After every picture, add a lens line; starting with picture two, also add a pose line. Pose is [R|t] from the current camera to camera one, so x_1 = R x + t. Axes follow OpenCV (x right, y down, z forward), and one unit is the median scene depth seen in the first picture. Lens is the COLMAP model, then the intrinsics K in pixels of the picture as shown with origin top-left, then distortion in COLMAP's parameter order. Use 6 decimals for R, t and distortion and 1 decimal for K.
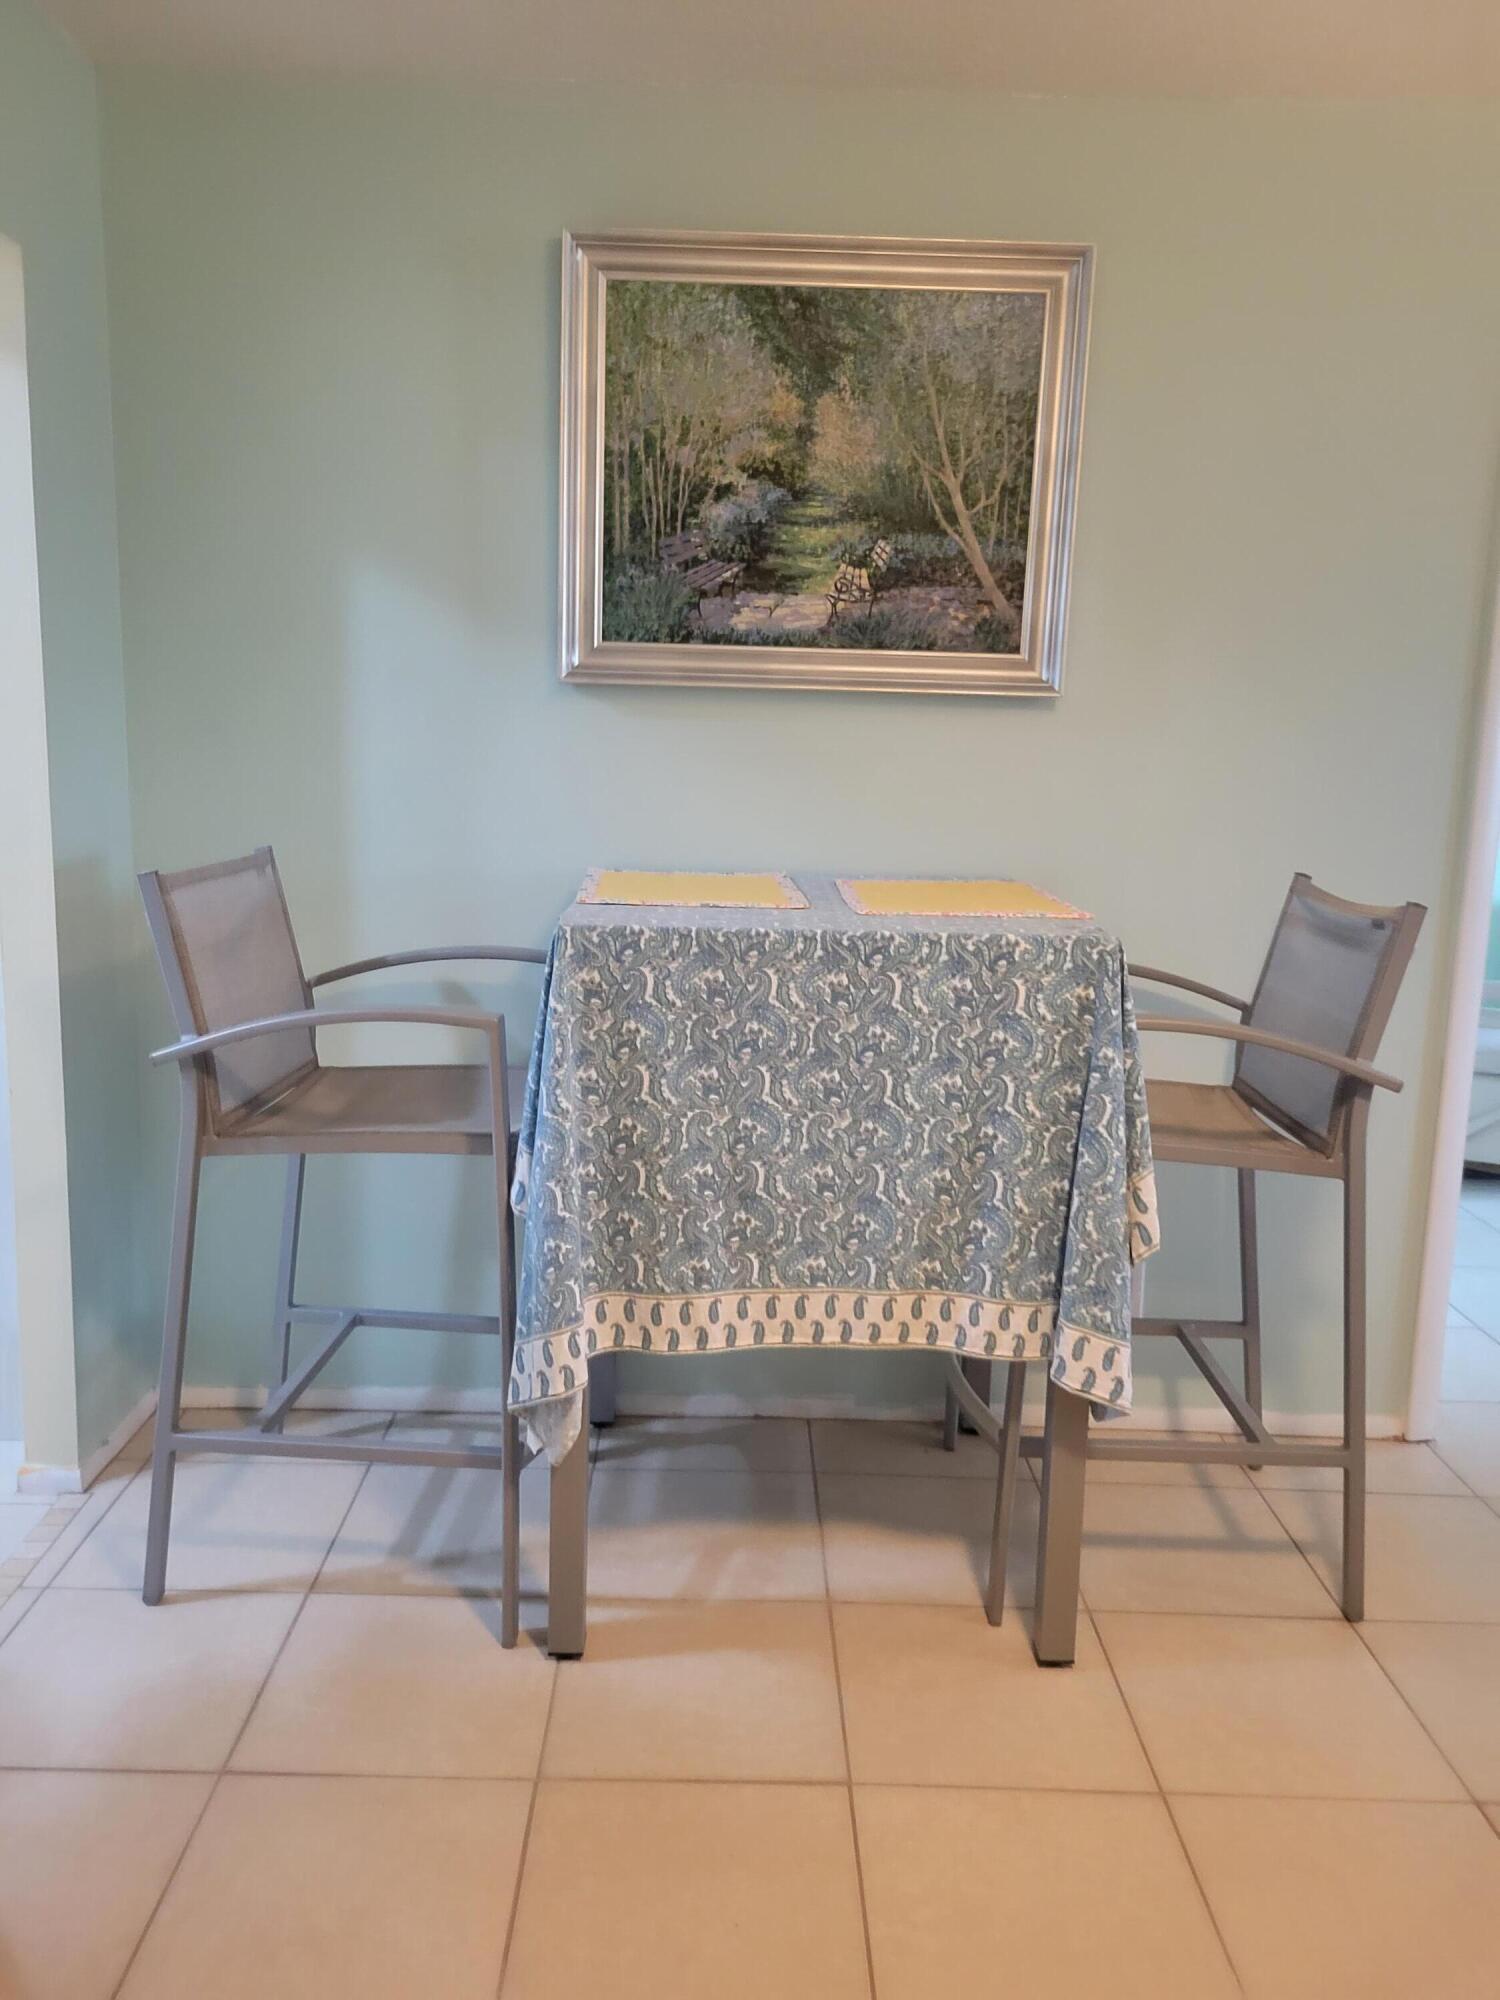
lens RADIAL K [[1486.1, 0, 740.9], [0, 1486.1, 953.7], [0, 0, 1]] dist [0.043308, -0.038319]
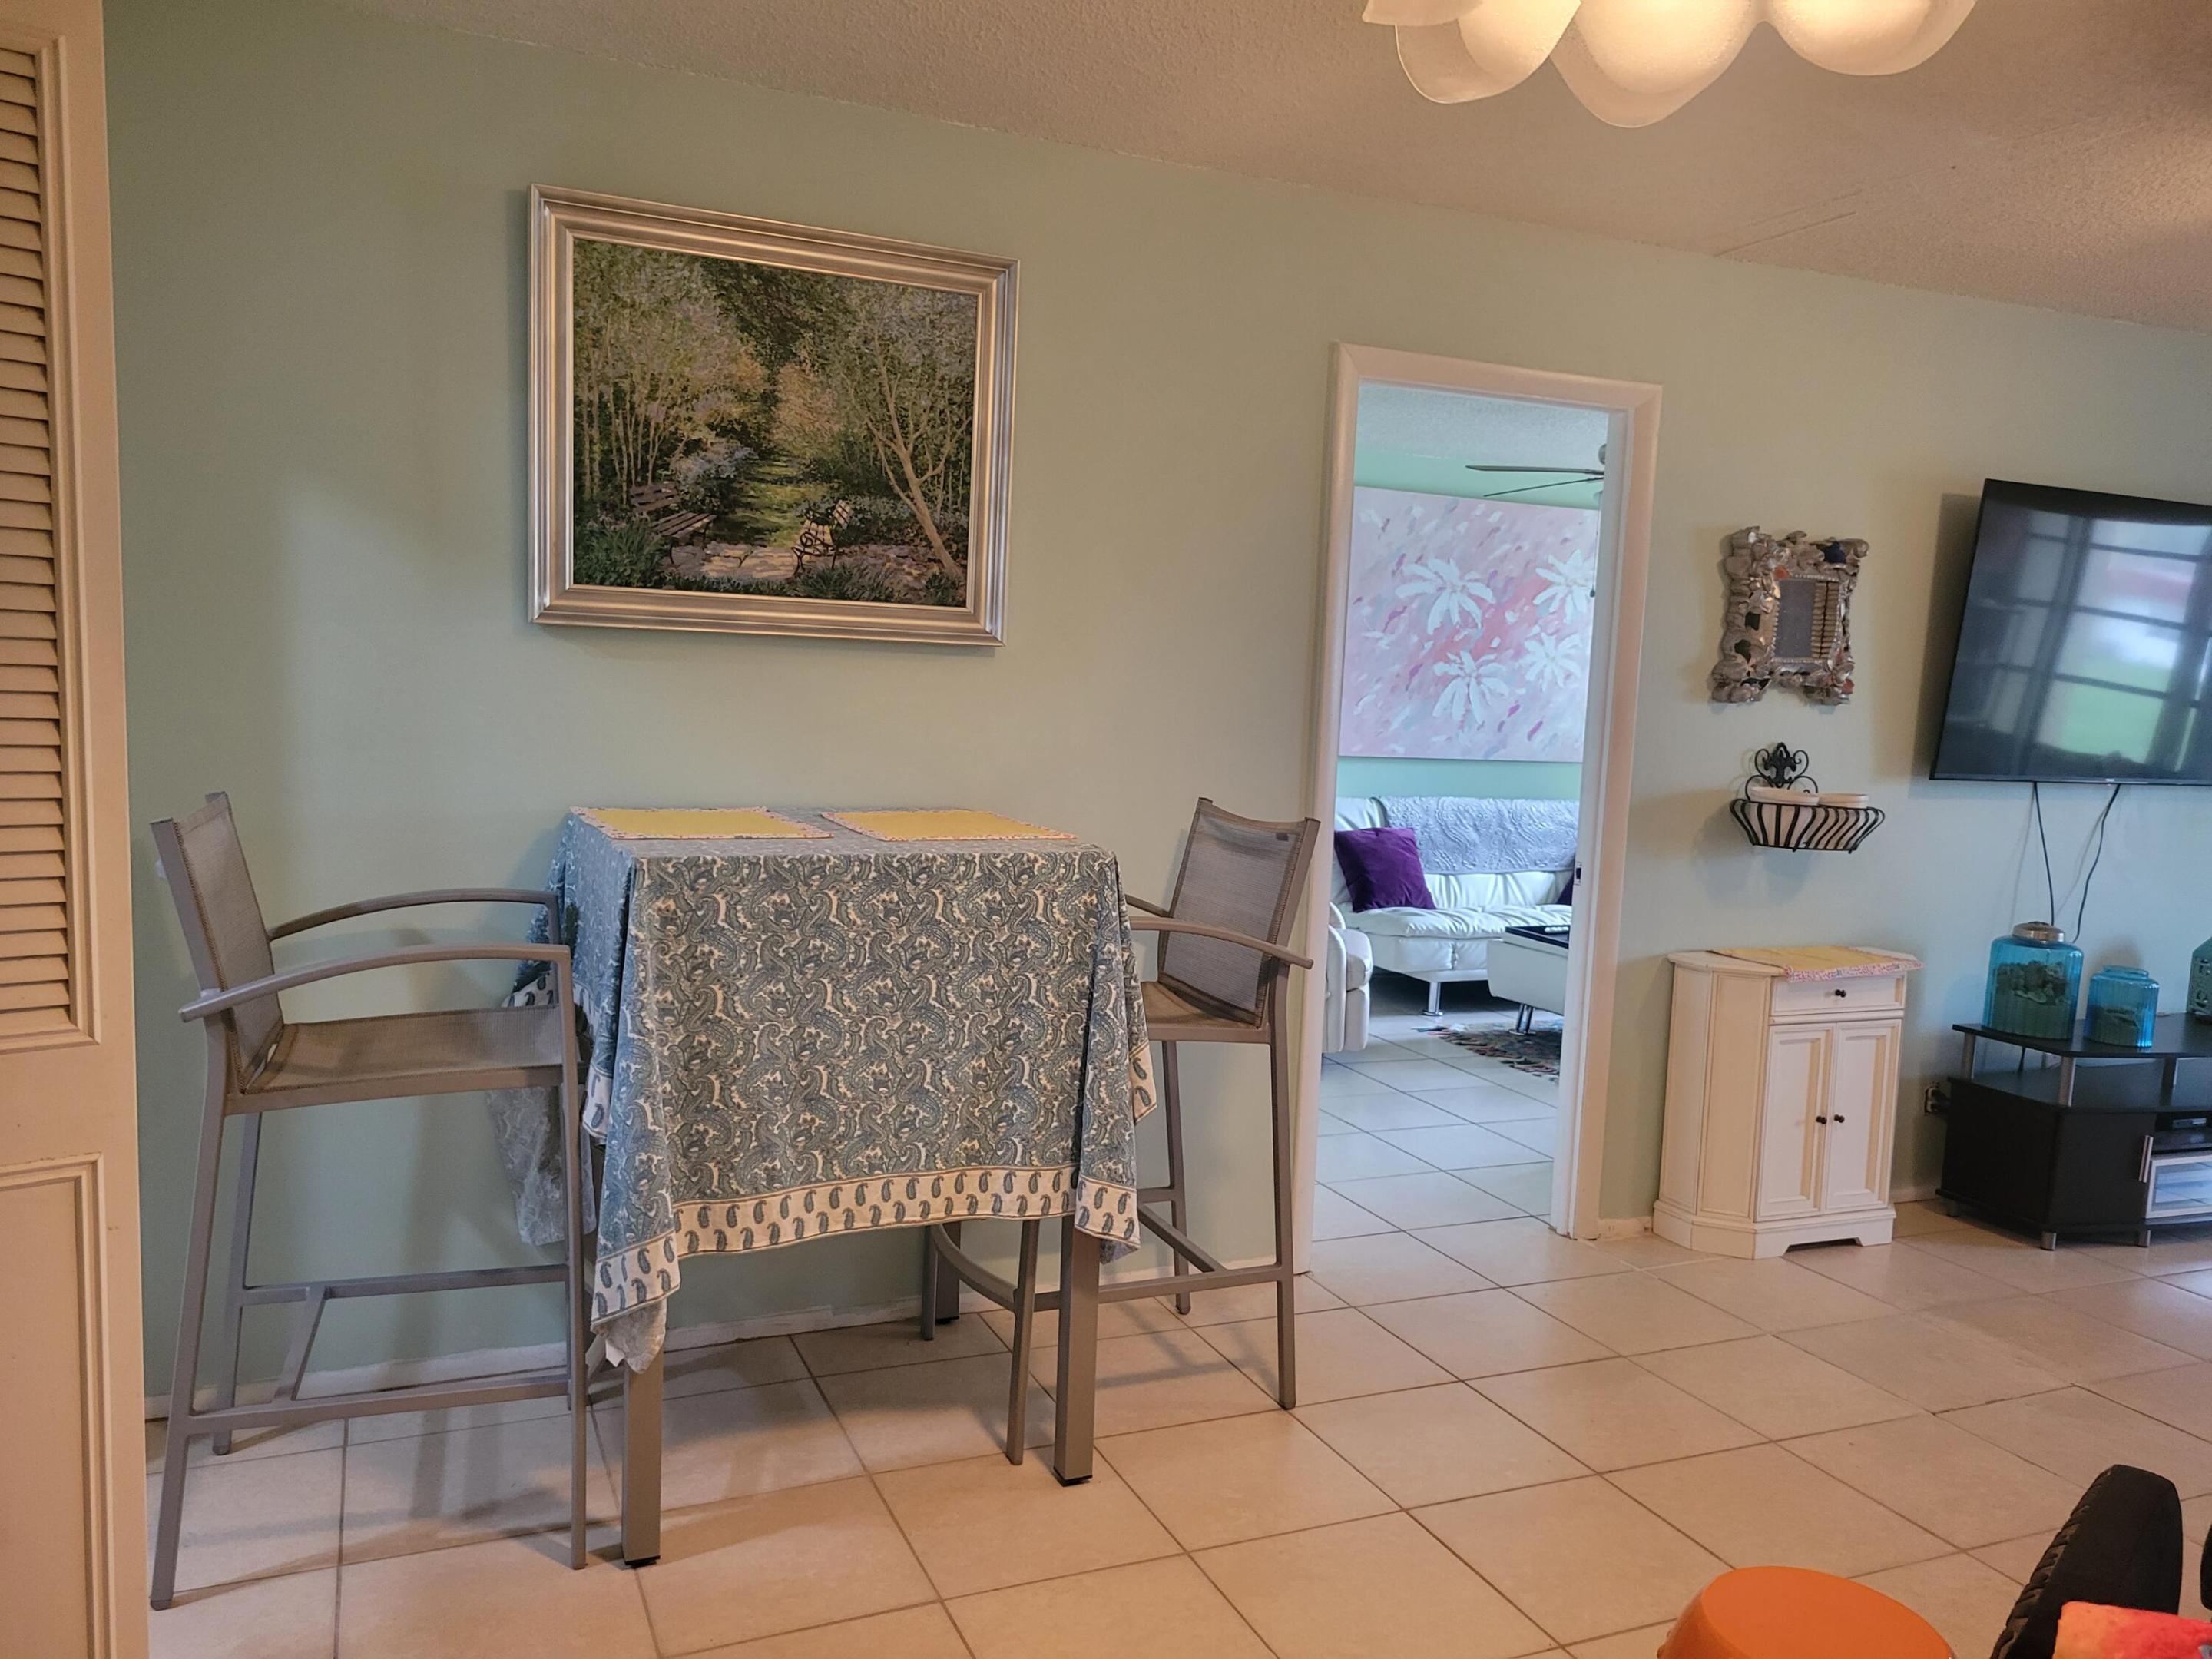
lens RADIAL K [[1643.6, 0, 1106.0], [0, 1643.6, 829.5], [0, 0, 1]] dist [0.043308, -0.038319]
pose [[0.917821, -0.028646, 0.395960, -0.270026], [0.045912, 0.998360, -0.034194, 0.015756], [-0.394331, 0.049564, 0.917631, -0.213560]]
